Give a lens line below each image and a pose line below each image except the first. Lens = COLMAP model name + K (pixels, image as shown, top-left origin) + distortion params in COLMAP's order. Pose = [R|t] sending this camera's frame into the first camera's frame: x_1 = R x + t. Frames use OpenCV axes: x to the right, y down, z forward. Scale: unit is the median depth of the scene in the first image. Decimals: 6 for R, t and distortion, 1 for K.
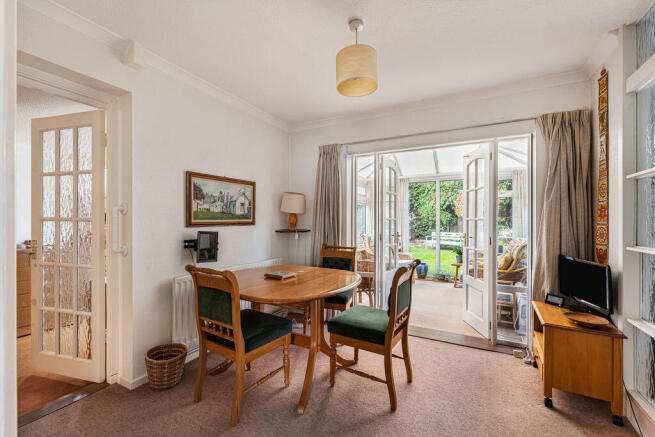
lens RADIAL K [[276.4, 0, 327.5], [0, 276.4, 218.5], [0, 0, 1]] dist [-0.000143, -0.000099]
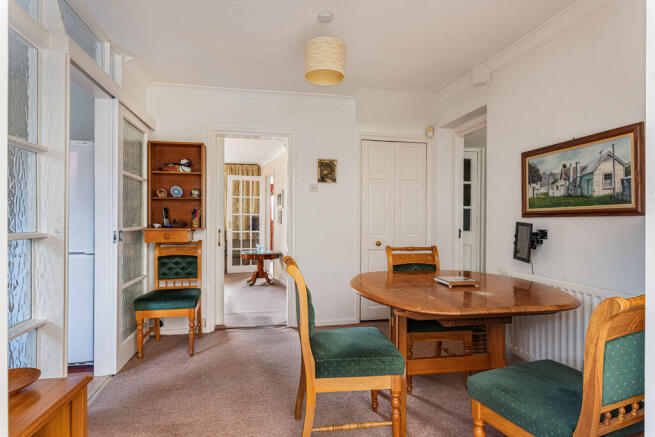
lens RADIAL K [[341.6, 0, 327.5], [0, 341.6, 218.5], [0, 0, 1]] dist [0.000631, 0.000163]
pose [[-0.764596, -0.007301, -0.644469, 0.573465], [-0.003637, 0.999969, -0.007013, 0.039654], [0.644500, -0.003018, -0.764599, 1.251481]]
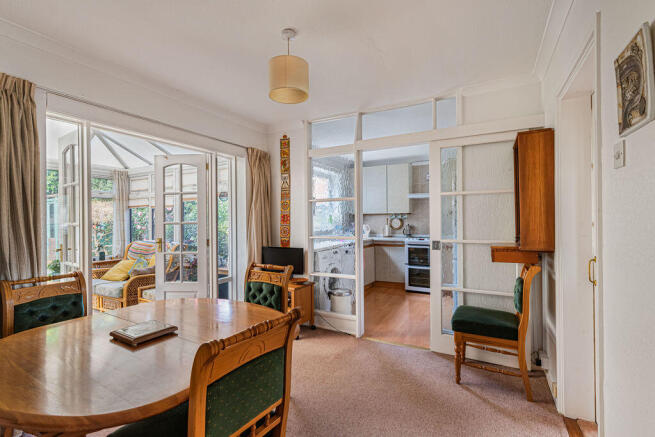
lens RADIAL K [[303.2, 0, 327.5], [0, 303.2, 218.5], [0, 0, 1]] dist [0.000709, 0.000203]
pose [[-0.006707, 0.005126, 0.999964, -0.651683], [0.001910, 0.999985, -0.005113, -0.008339], [-0.999976, 0.001876, -0.006717, 0.553479]]
